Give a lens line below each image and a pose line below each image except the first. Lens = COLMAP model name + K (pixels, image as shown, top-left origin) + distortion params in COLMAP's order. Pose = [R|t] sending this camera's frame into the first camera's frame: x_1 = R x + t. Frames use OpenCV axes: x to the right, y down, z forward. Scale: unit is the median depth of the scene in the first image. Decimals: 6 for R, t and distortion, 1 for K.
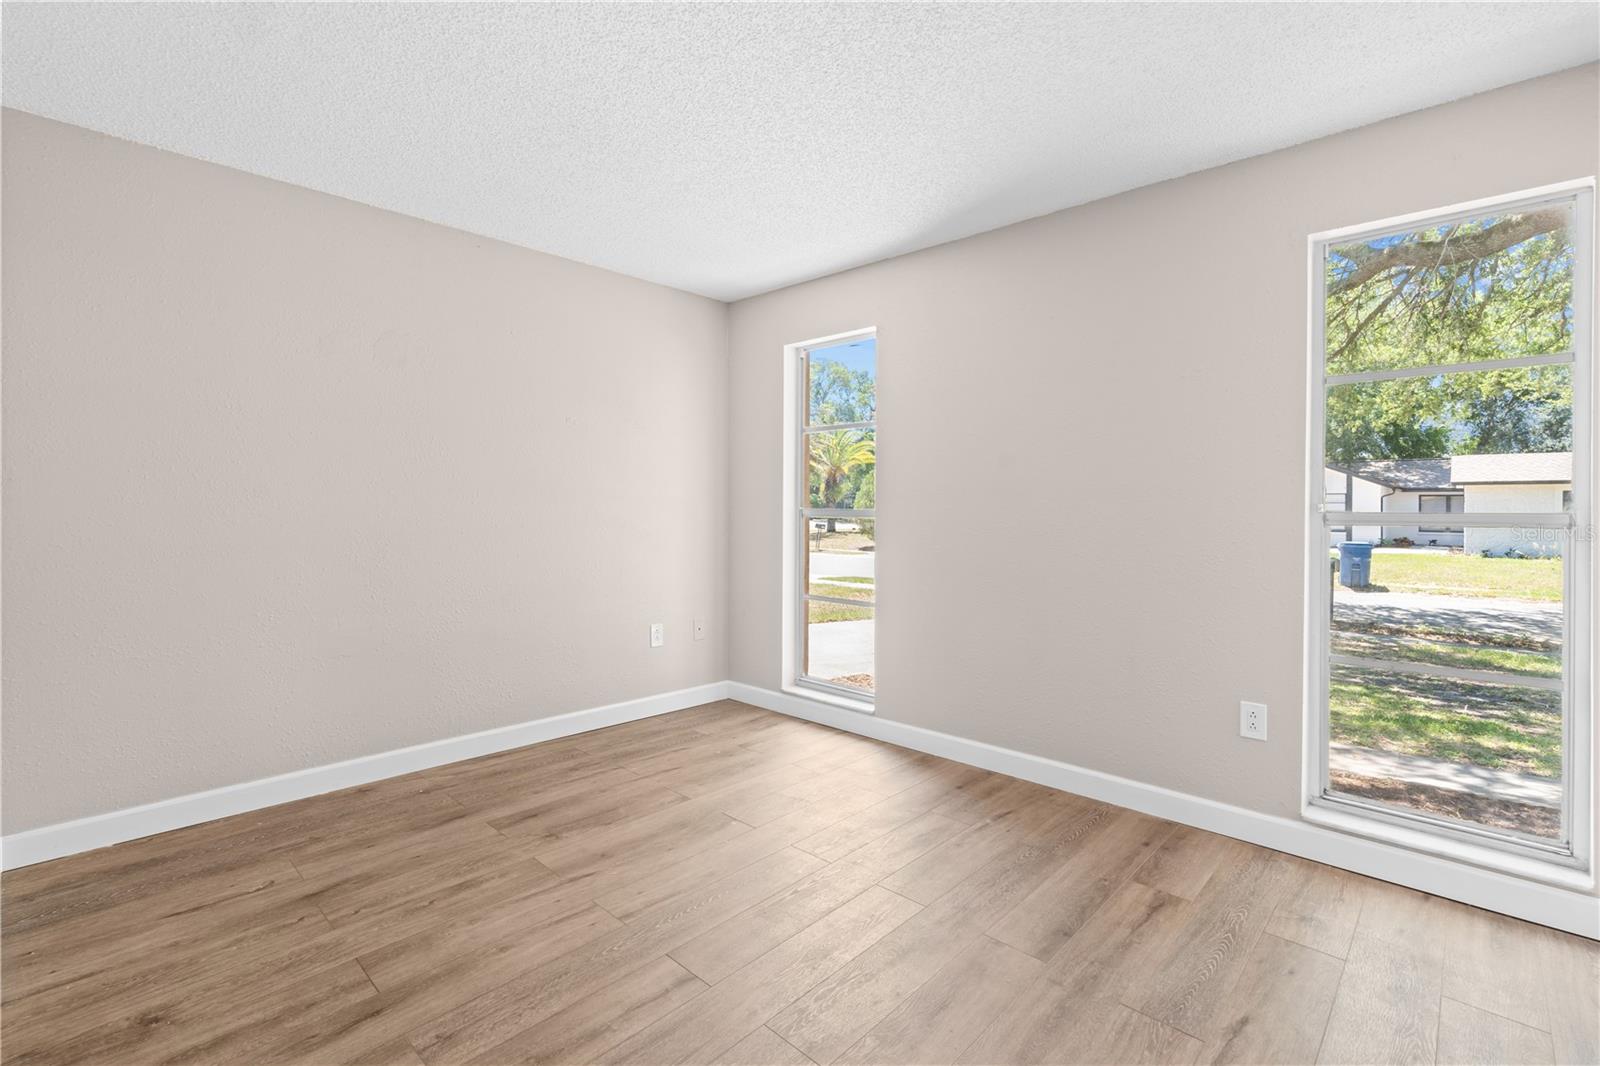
lens RADIAL K [[722.0, 0, 802.5], [0, 722.0, 522.7], [0, 0, 1]] dist [-0.007652, 0.002503]
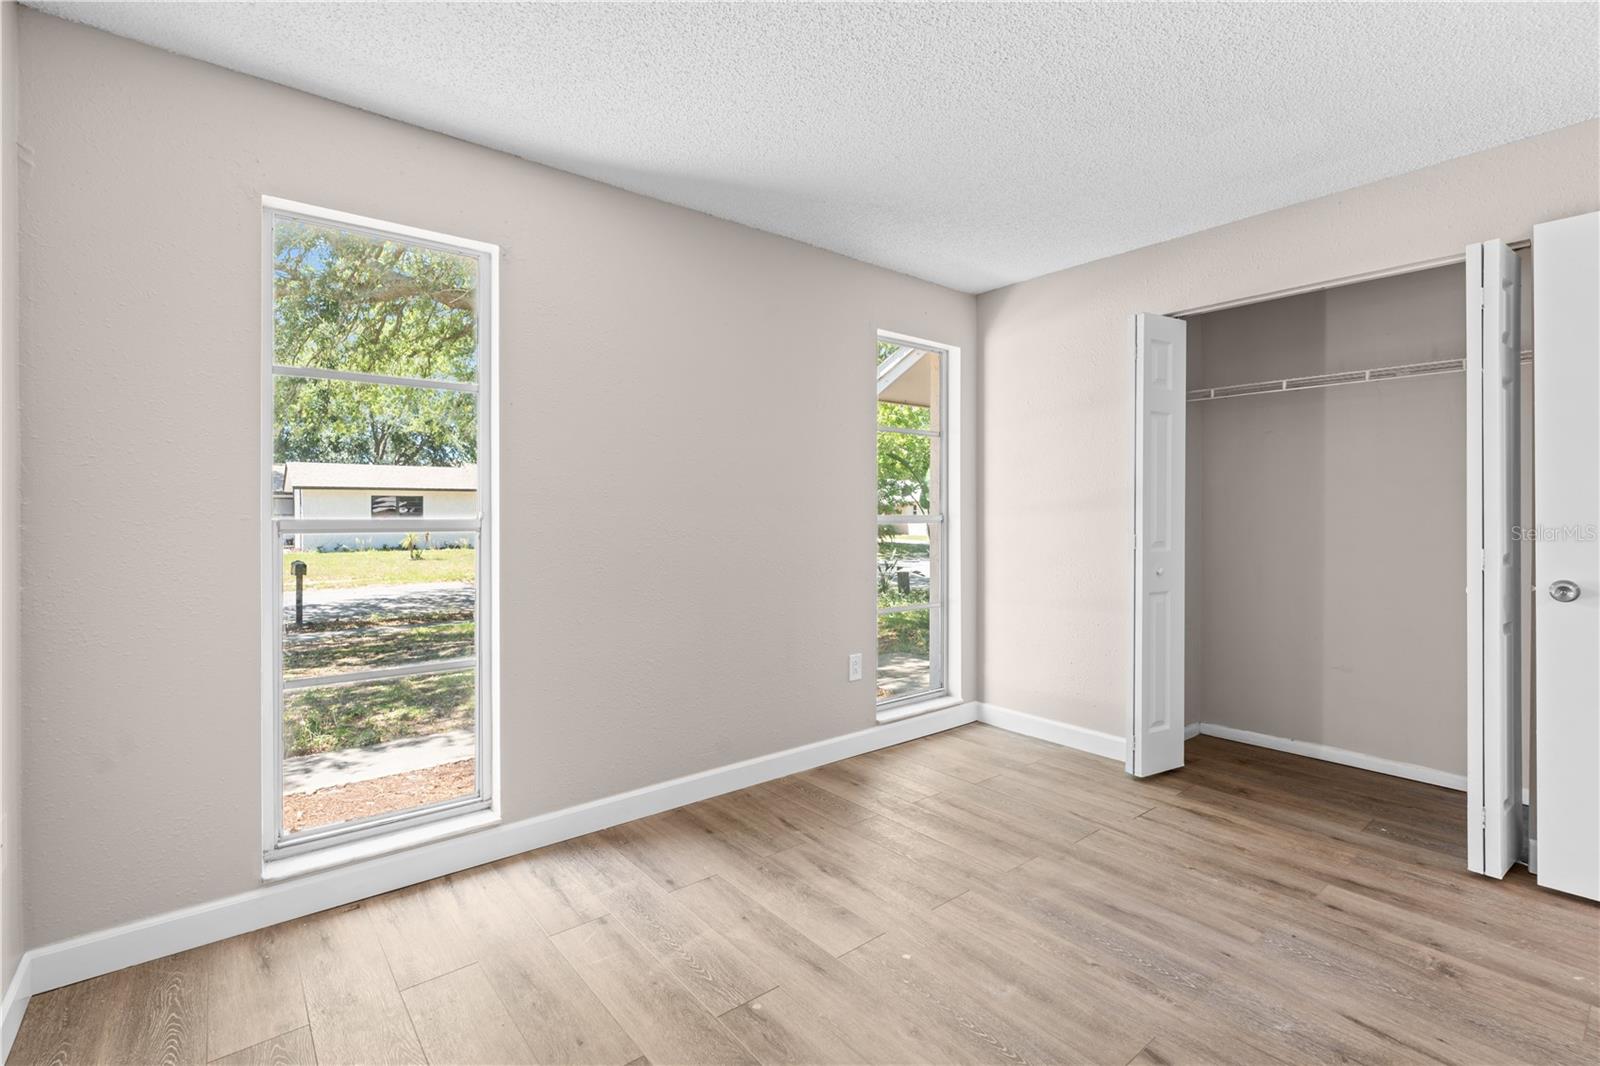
lens RADIAL K [[722.0, 0, 800.6], [0, 722.0, 519.8], [0, 0, 1]] dist [-0.007652, 0.002503]
pose [[0.149800, -0.019049, 0.988533, -0.590305], [0.025486, 0.999557, 0.015400, -0.023308], [-0.988388, 0.022887, 0.150220, 0.701313]]
